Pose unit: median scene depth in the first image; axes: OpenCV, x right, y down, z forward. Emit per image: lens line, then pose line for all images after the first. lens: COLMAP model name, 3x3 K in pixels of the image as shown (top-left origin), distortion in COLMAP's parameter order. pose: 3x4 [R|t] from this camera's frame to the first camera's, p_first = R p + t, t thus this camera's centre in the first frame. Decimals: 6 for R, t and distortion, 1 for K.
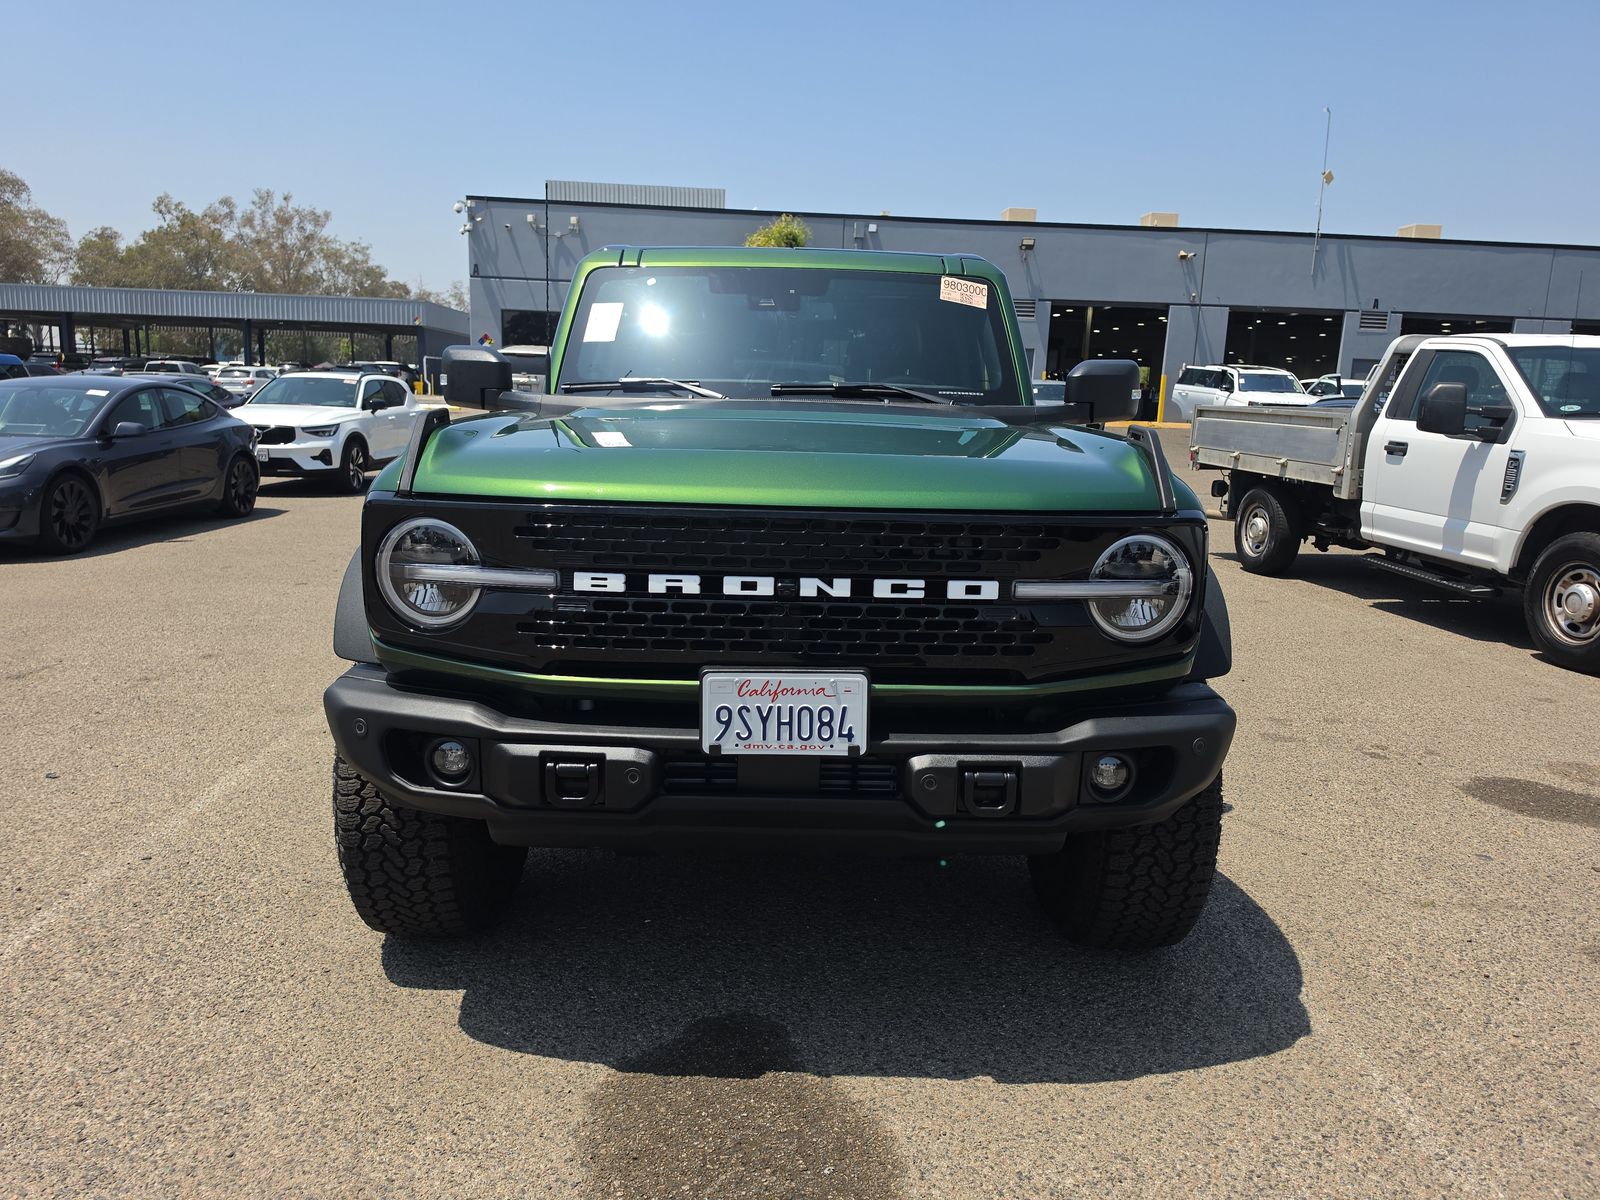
lens RADIAL K [[1131.4, 0, 800.0], [0, 1131.4, 600.0], [0, 0, 1]] dist [-0.003677, -0.000862]
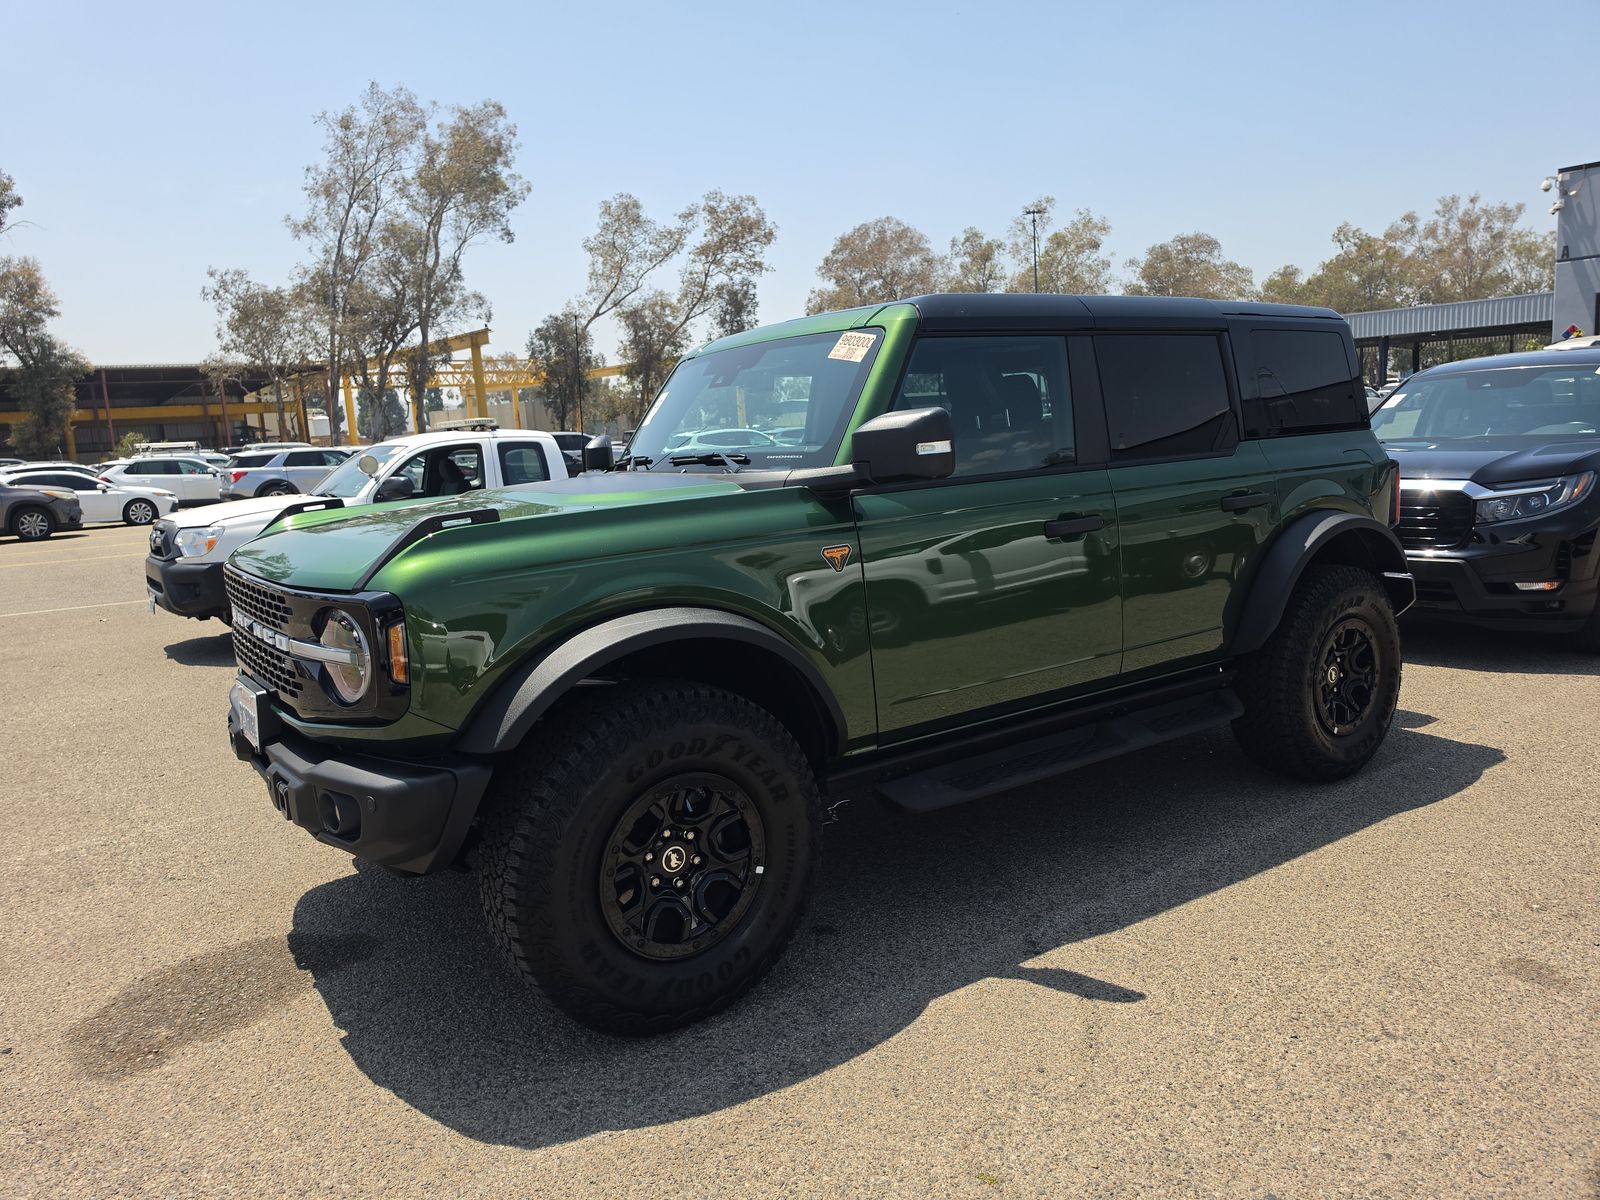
lens RADIAL K [[1139.8, 0, 800.0], [0, 1139.8, 600.0], [0, 0, 1]] dist [-0.028880, -0.002733]
pose [[0.546955, 0.058159, -0.835139, 0.050452], [-0.068761, 0.997334, 0.024421, -0.004107], [0.834333, 0.044068, 0.549496, 0.024926]]
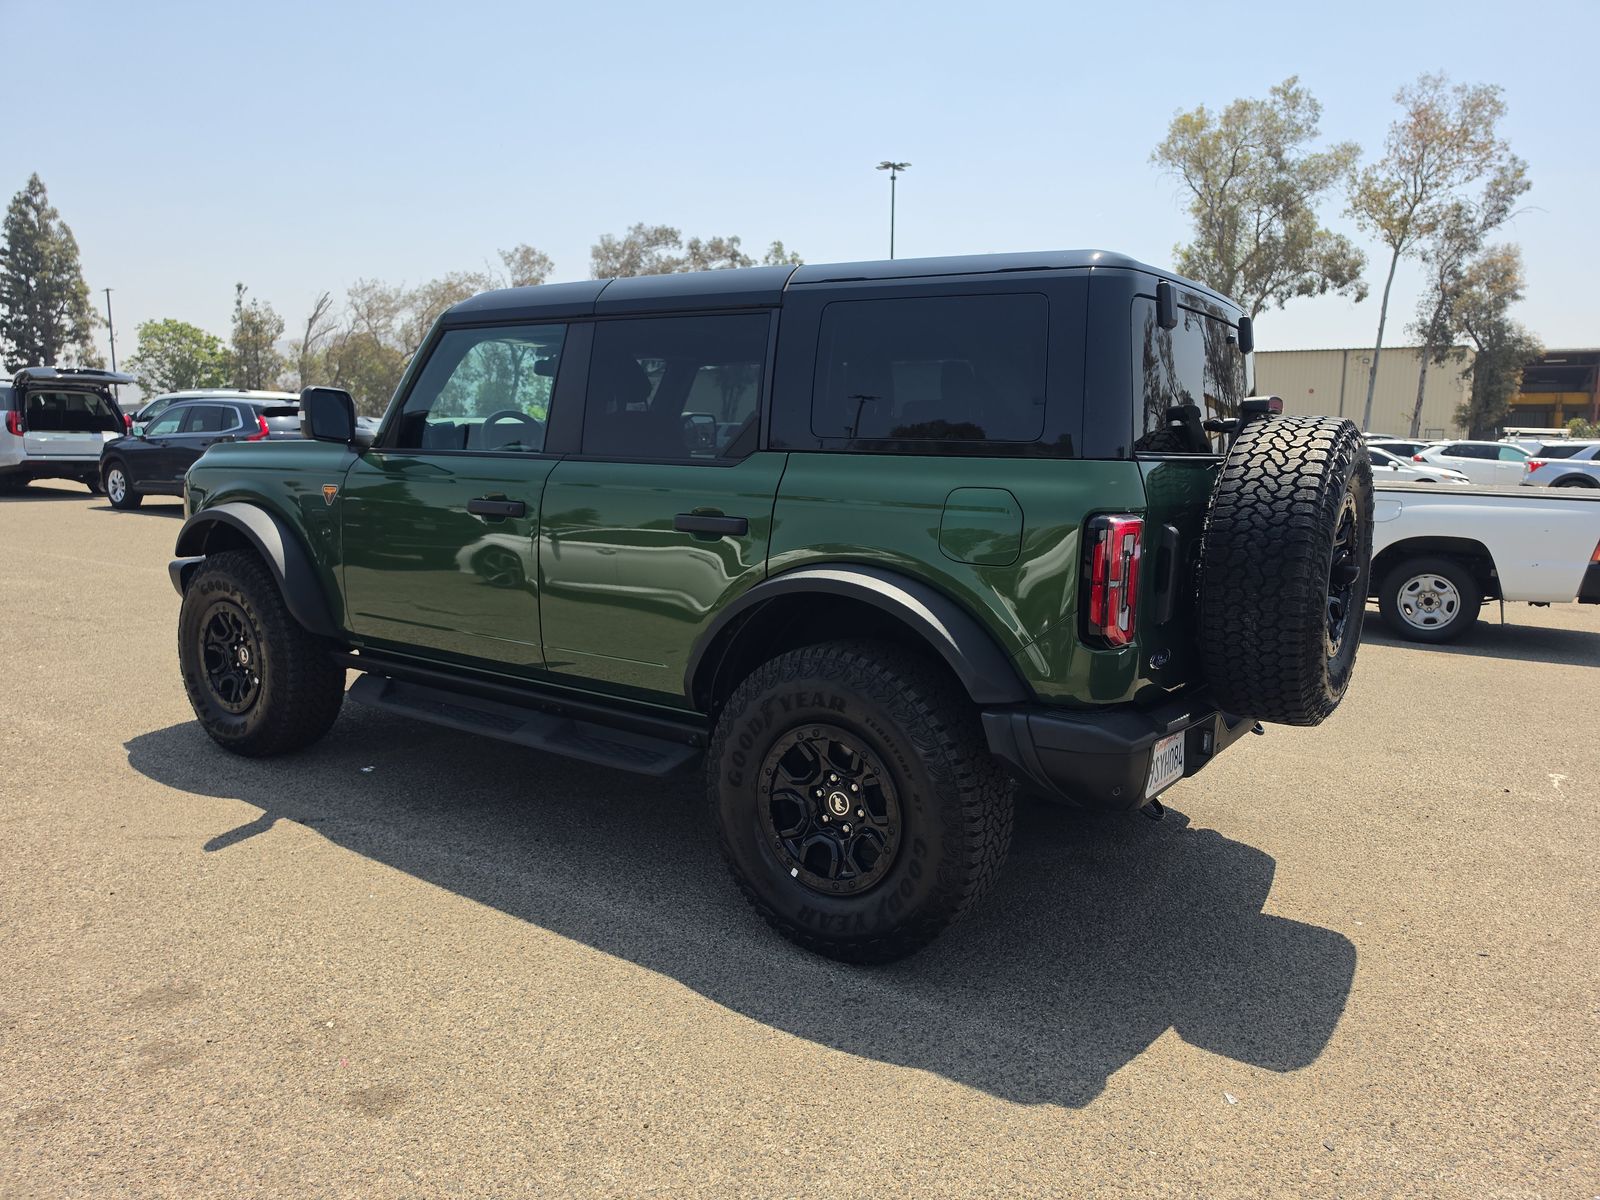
lens RADIAL K [[1038.1, 0, 798.4], [0, 1038.1, 651.1], [0, 0, 1]] dist [0.017833, 0.000364]
pose [[-0.560698, 0.117957, -0.819575, 0.047013], [-0.186395, 0.946415, 0.263732, -0.016966], [0.806768, 0.300639, -0.508667, 0.105291]]
